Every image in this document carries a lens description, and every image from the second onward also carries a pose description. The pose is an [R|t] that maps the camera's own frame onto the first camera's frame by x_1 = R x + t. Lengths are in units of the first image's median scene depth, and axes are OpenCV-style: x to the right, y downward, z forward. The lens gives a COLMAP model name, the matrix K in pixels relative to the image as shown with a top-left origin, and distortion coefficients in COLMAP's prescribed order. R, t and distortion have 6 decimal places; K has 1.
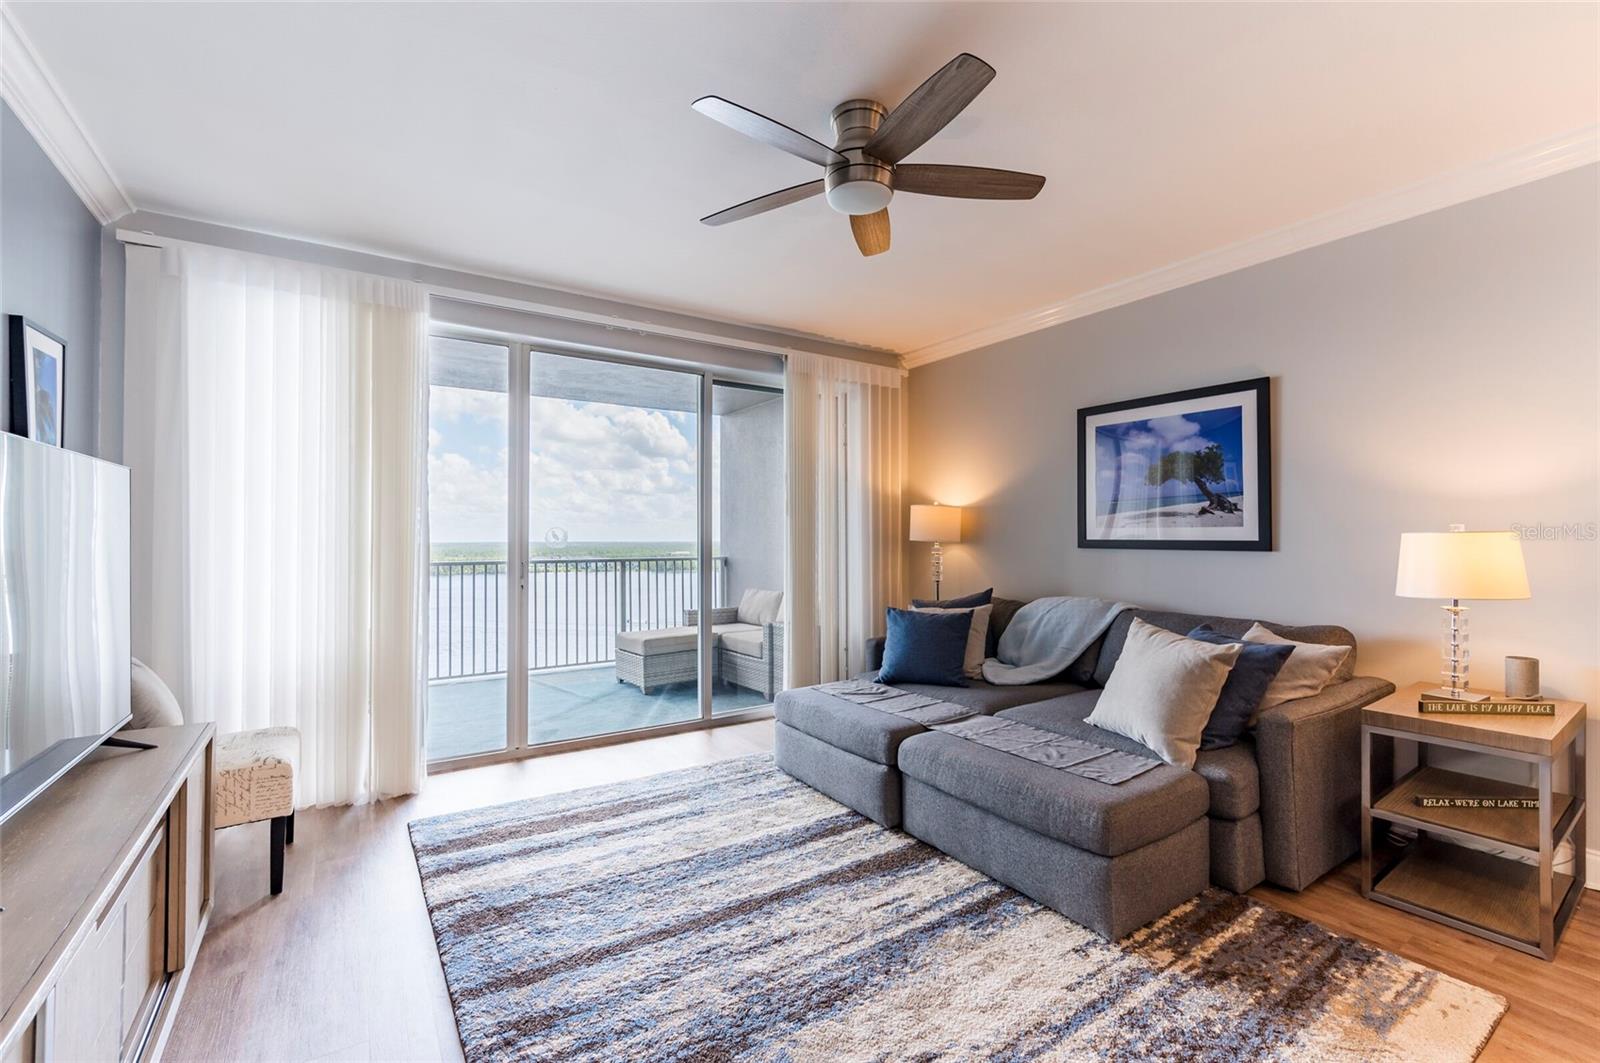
lens RADIAL K [[691.1, 0, 807.6], [0, 691.1, 533.6], [0, 0, 1]] dist [-0.001580, -0.000383]
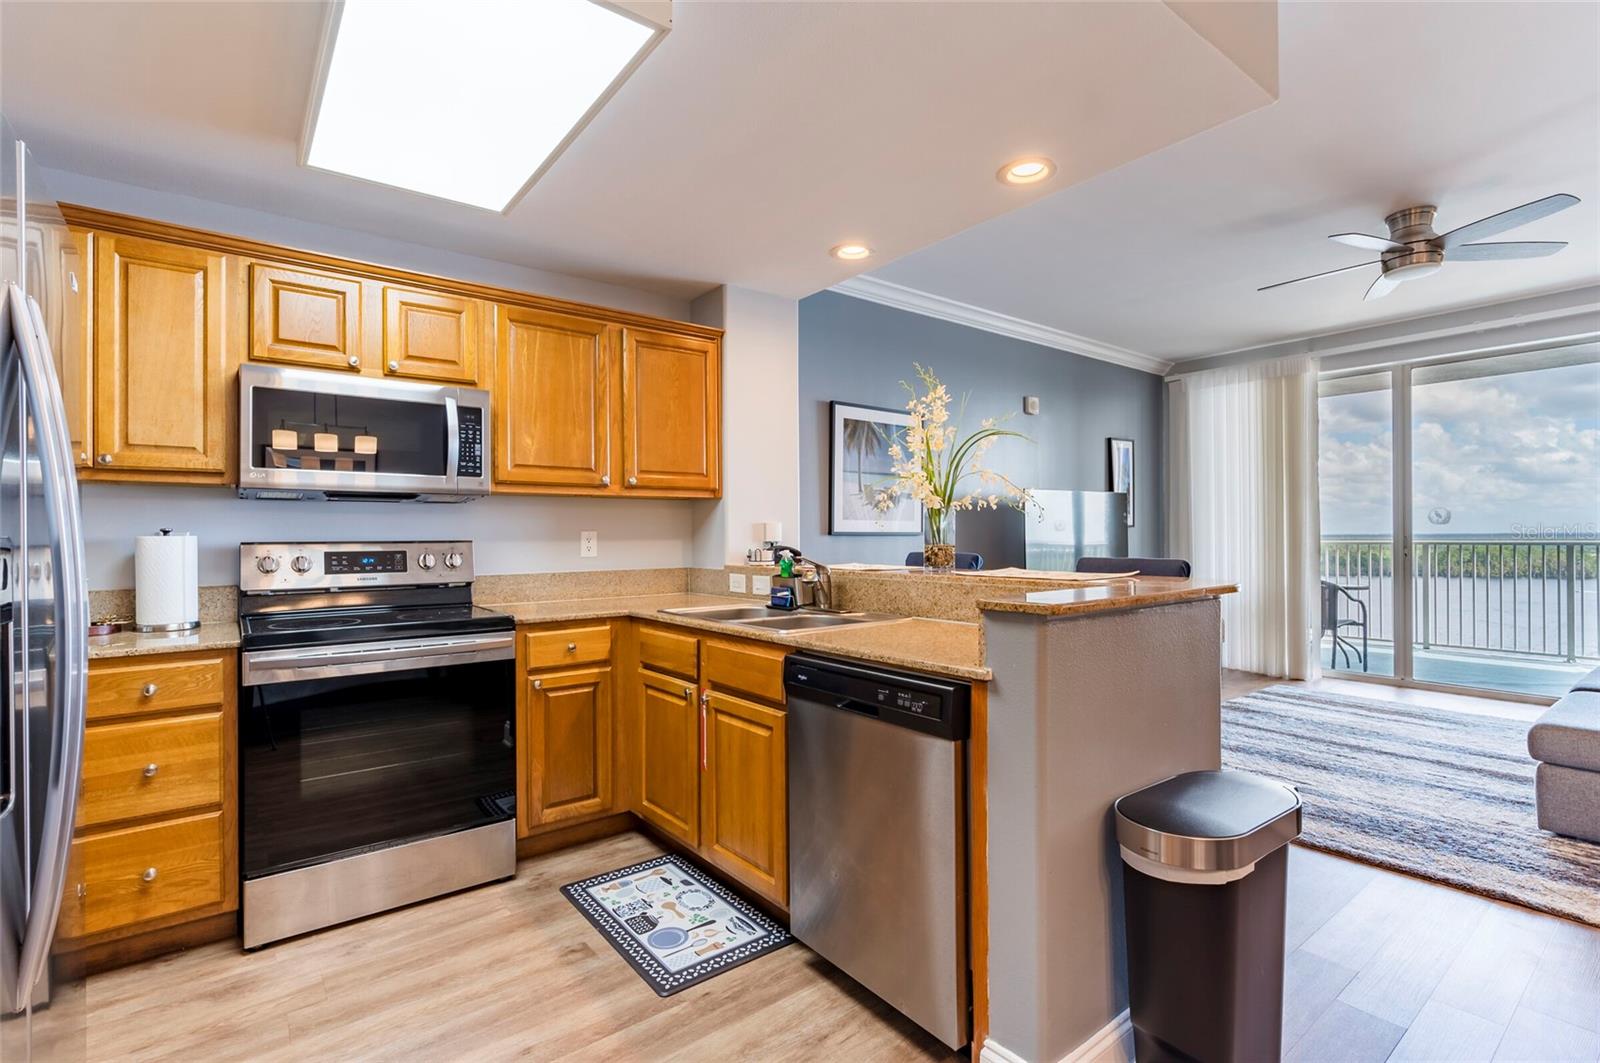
lens RADIAL K [[746.2, 0, 809.9], [0, 746.2, 531.3], [0, 0, 1]] dist [-0.002919, 0.000312]
pose [[0.081222, -0.003278, -0.996691, 1.571777], [0.012786, 0.999916, -0.002246, 0.038327], [0.996614, -0.012561, 0.081257, -0.385777]]
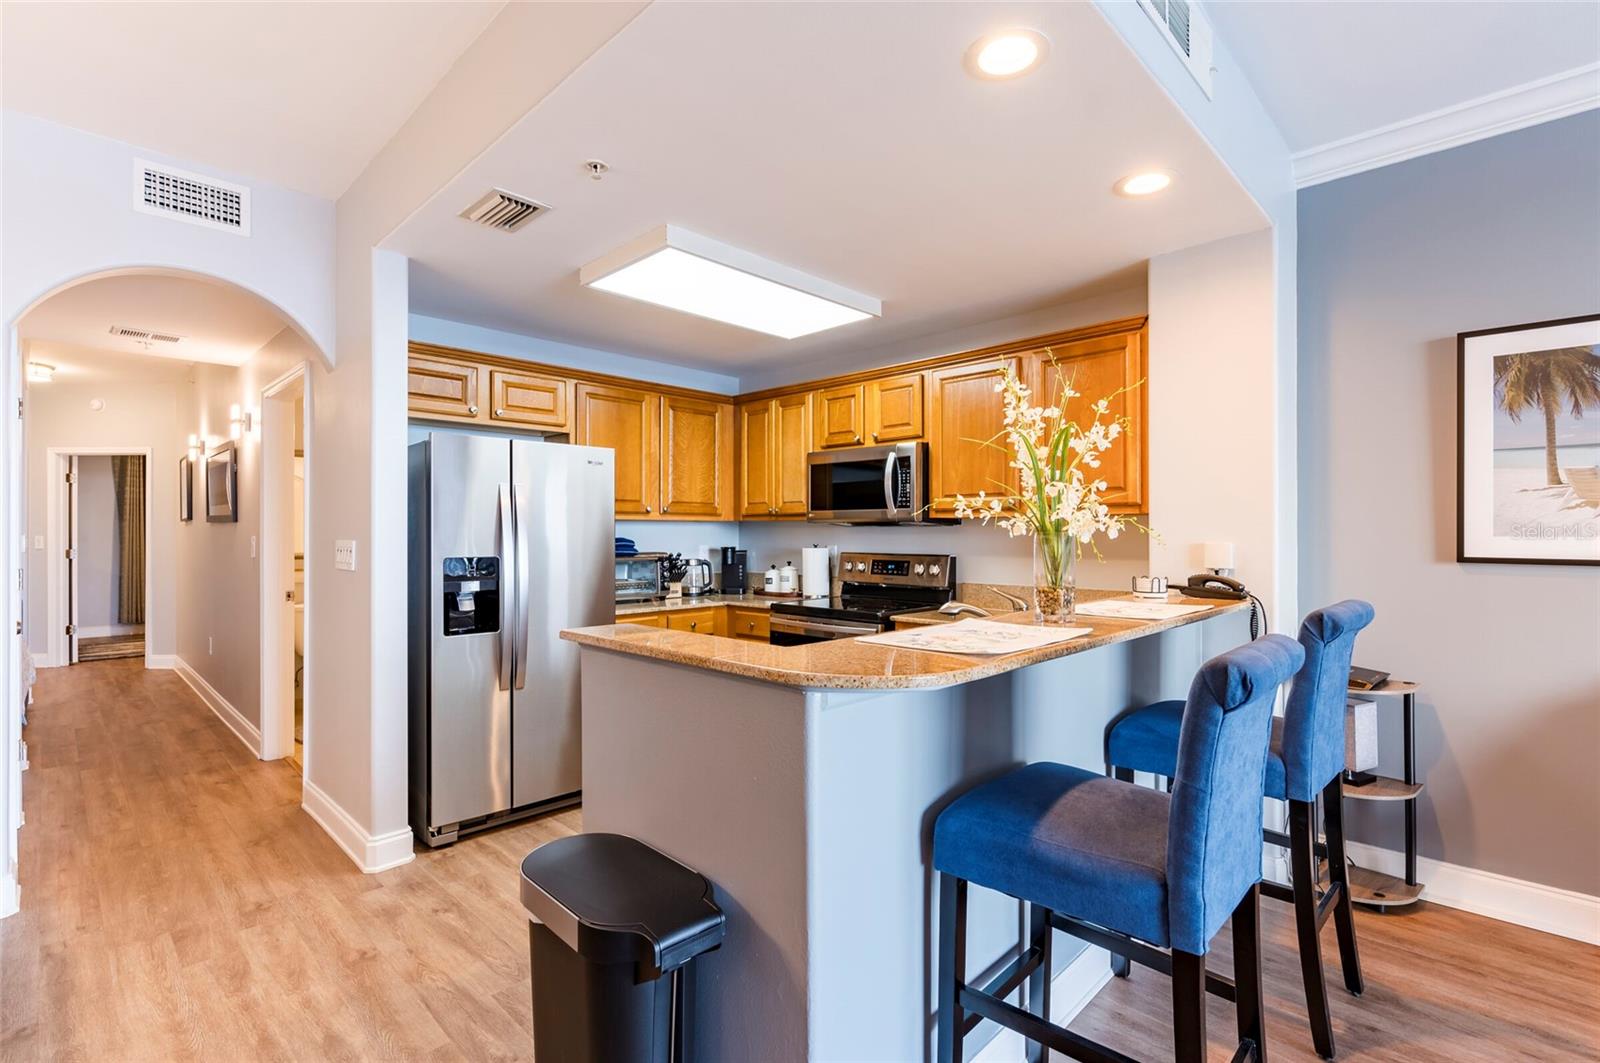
lens RADIAL K [[746.2, 0, 809.9], [0, 746.2, 531.3], [0, 0, 1]] dist [-0.002919, 0.000312]
pose [[-0.977214, 0.003179, -0.212231, 0.867185], [0.004758, 0.999965, -0.006932, 0.000645], [0.212202, -0.007783, -0.977195, 0.715368]]
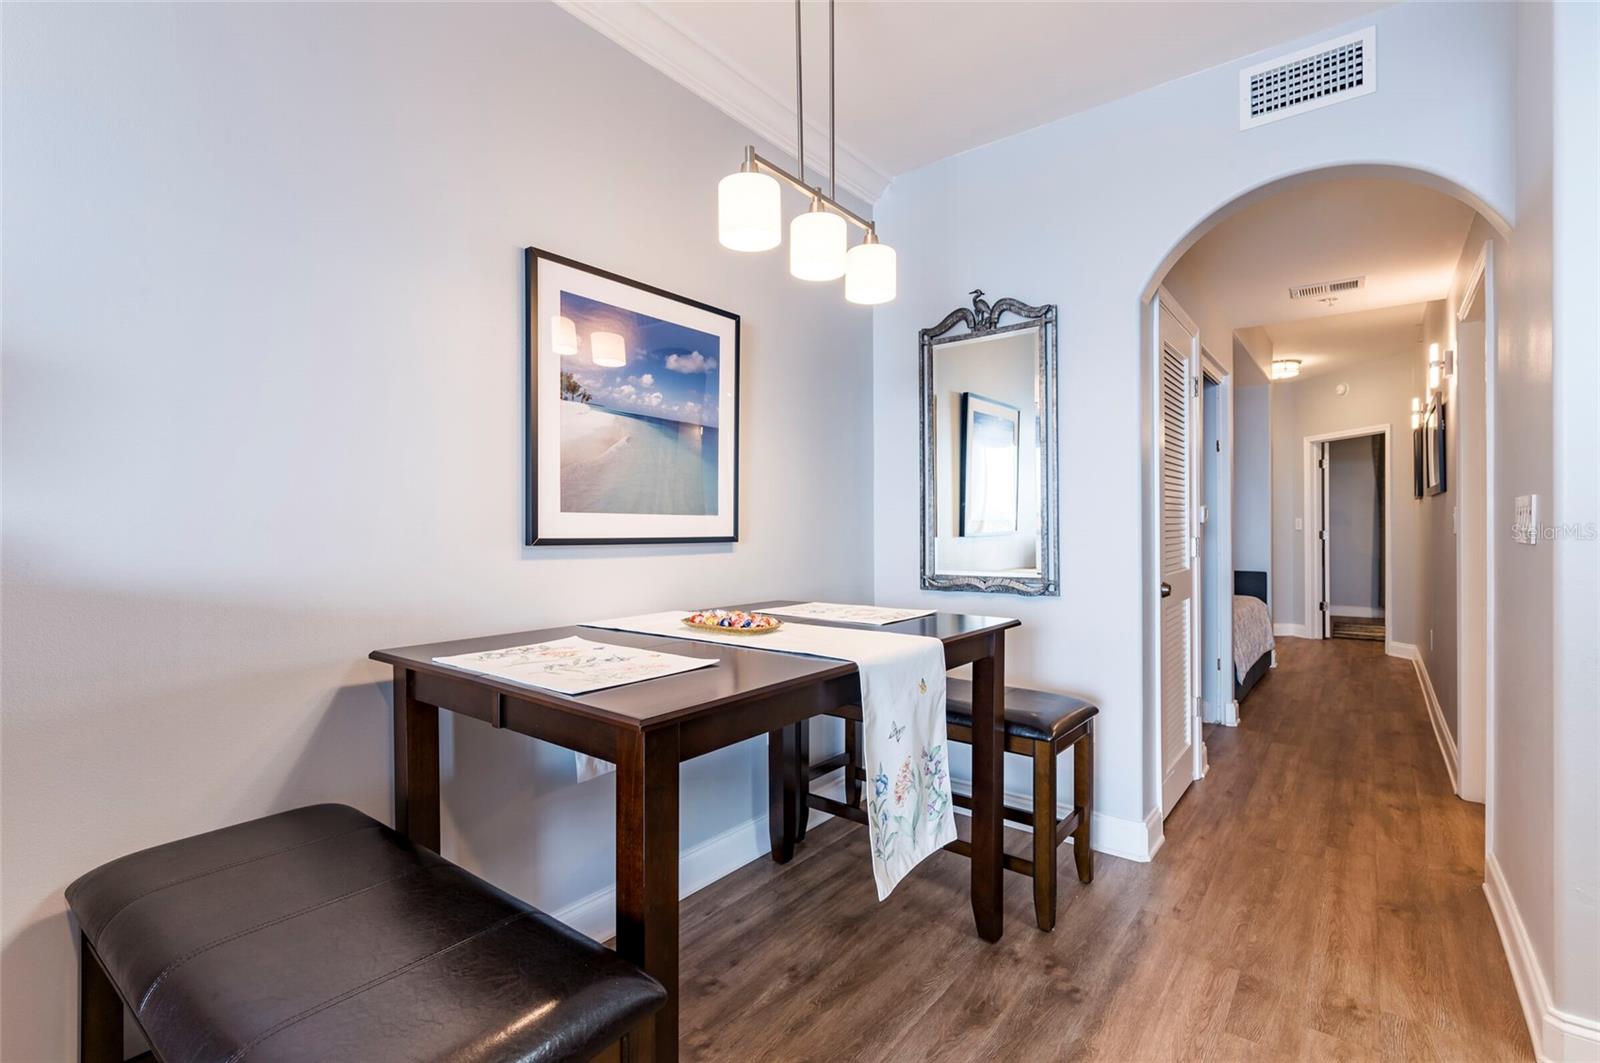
lens RADIAL K [[729.2, 0, 802.9], [0, 729.2, 528.4], [0, 0, 1]] dist [-0.000767, 0.000358]
pose [[-0.317502, 0.004599, 0.948246, 0.885623], [0.000662, 0.999989, -0.004629, 0.044012], [-0.948257, -0.000842, -0.317502, 0.242322]]
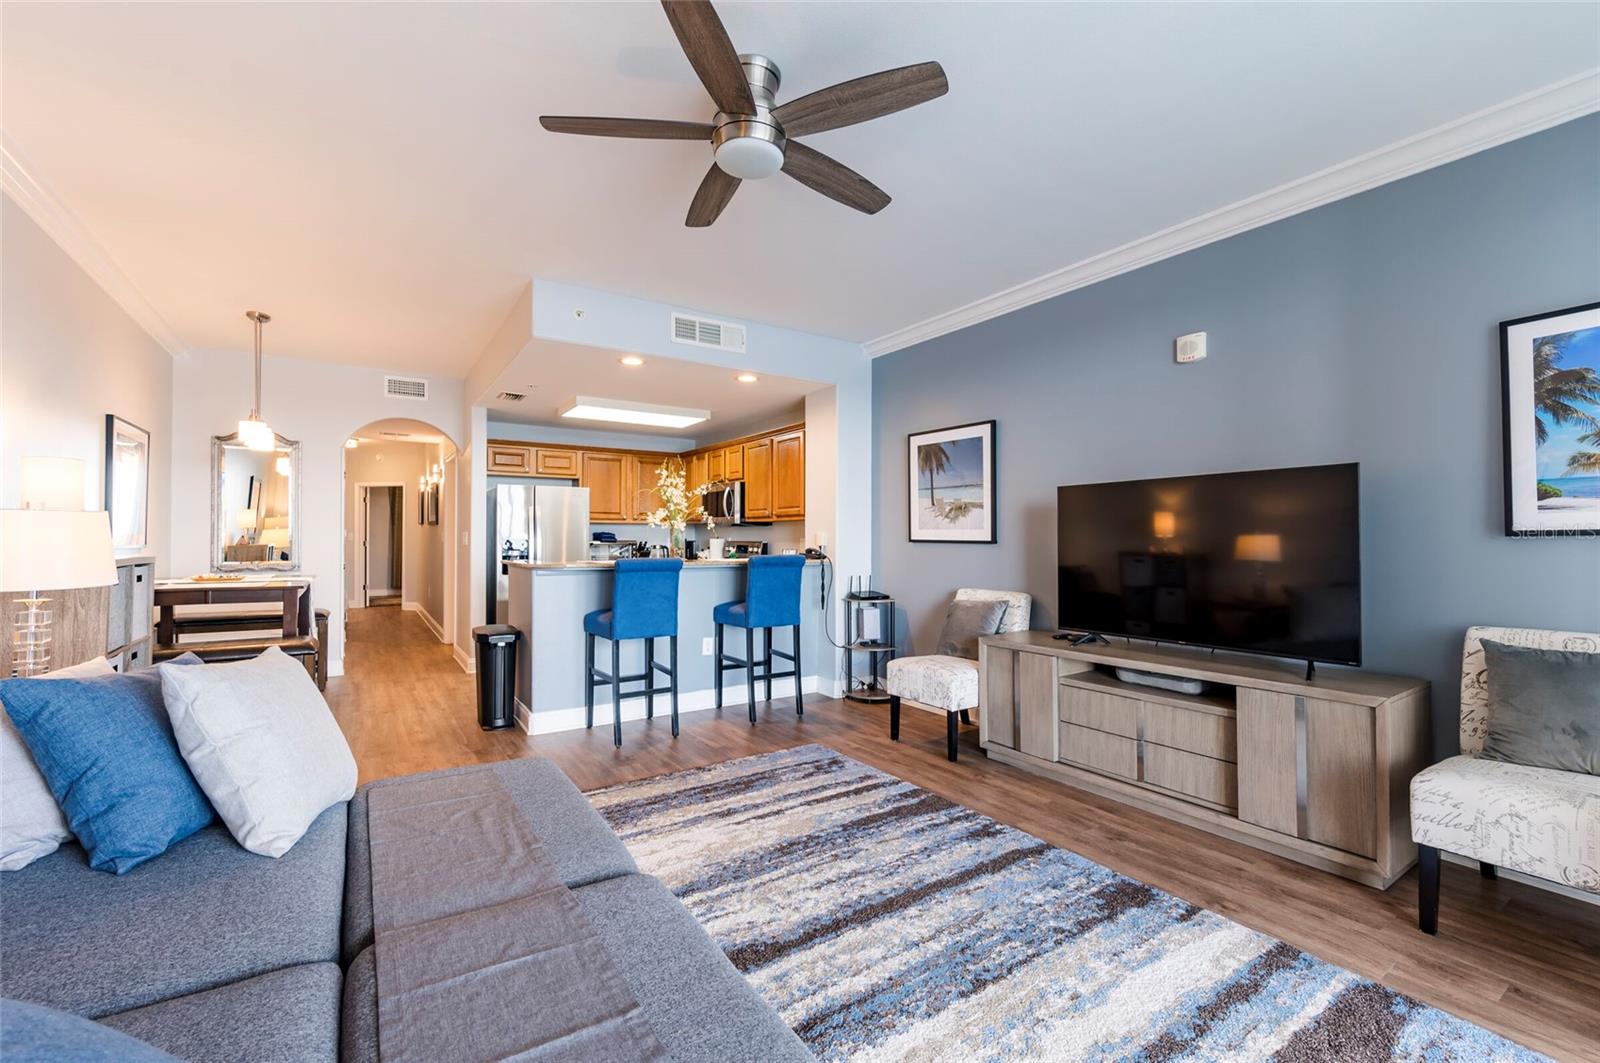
lens RADIAL K [[691.1, 0, 807.6], [0, 691.1, 533.6], [0, 0, 1]] dist [-0.001580, -0.000383]
pose [[-0.999993, 0.000022, 0.003680, -0.007279], [-0.000019, 0.999938, -0.011095, 0.041825], [-0.003680, -0.011095, -0.999932, 2.033454]]
